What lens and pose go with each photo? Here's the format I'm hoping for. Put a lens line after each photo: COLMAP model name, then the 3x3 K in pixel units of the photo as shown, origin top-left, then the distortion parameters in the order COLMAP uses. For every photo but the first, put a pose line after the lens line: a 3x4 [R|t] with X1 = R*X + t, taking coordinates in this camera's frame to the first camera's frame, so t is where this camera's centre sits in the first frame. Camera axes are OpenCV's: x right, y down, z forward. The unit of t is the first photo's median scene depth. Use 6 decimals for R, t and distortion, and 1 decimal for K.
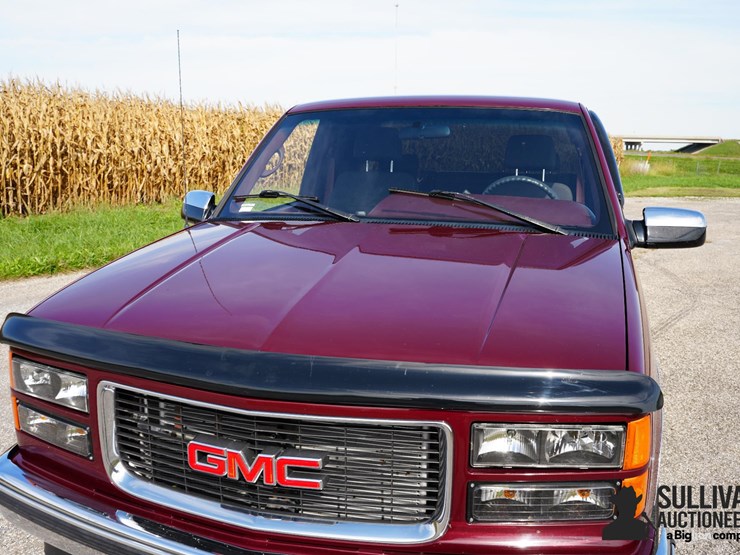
lens RADIAL K [[592.1, 0, 370.0], [0, 592.1, 277.5], [0, 0, 1]] dist [-0.090407, 0.001643]
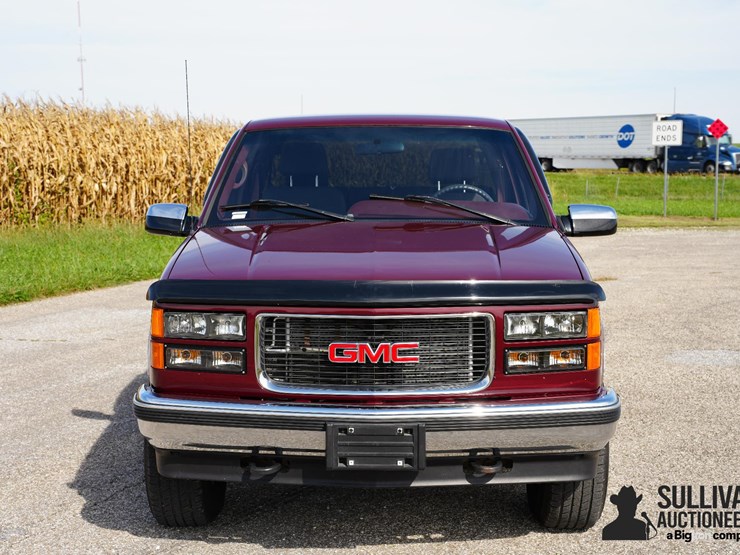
lens RADIAL K [[727.7, 0, 370.0], [0, 727.7, 277.5], [0, 0, 1]] dist [-0.021889, 0.007635]
pose [[0.978147, -0.041479, 0.203736, -0.287673], [0.054222, 0.996880, -0.057367, 0.106894], [-0.200721, 0.067160, 0.977344, -0.460060]]
